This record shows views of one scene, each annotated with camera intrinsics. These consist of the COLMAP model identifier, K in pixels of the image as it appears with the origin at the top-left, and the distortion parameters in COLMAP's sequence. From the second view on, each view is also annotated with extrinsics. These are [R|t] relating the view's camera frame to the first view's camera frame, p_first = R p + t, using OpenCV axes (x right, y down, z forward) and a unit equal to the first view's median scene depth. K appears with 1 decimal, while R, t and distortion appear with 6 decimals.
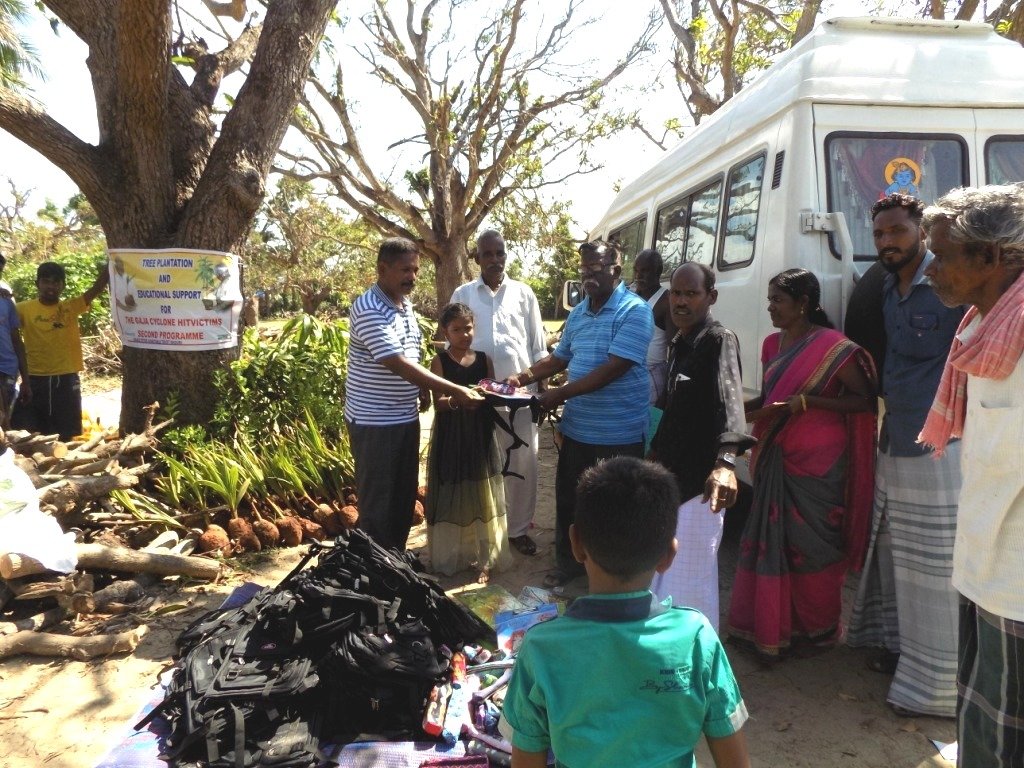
lens RADIAL K [[692.7, 0, 518.1], [0, 692.7, 376.1], [0, 0, 1]] dist [-0.071493, 0.075512]
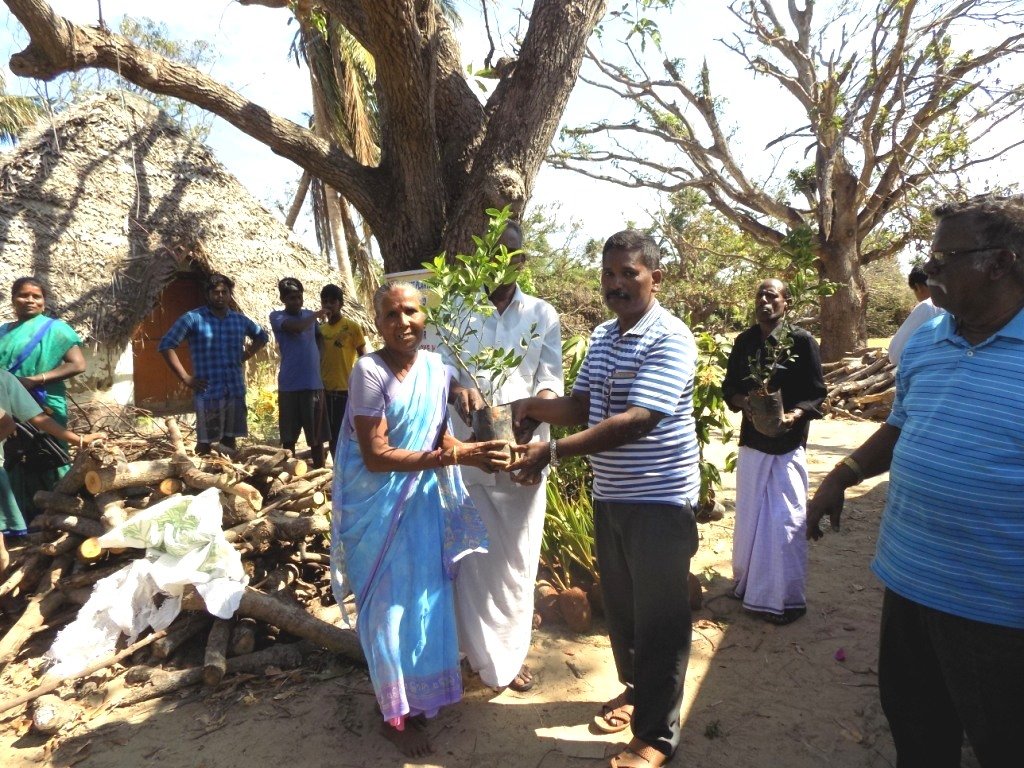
lens RADIAL K [[692.7, 0, 518.1], [0, 692.7, 376.1], [0, 0, 1]] dist [-0.071493, 0.075512]
pose [[0.844462, 0.030057, -0.534771, 0.037782], [-0.040728, 0.999137, -0.008158, -0.014184], [0.534065, 0.028669, 0.844957, 0.108404]]
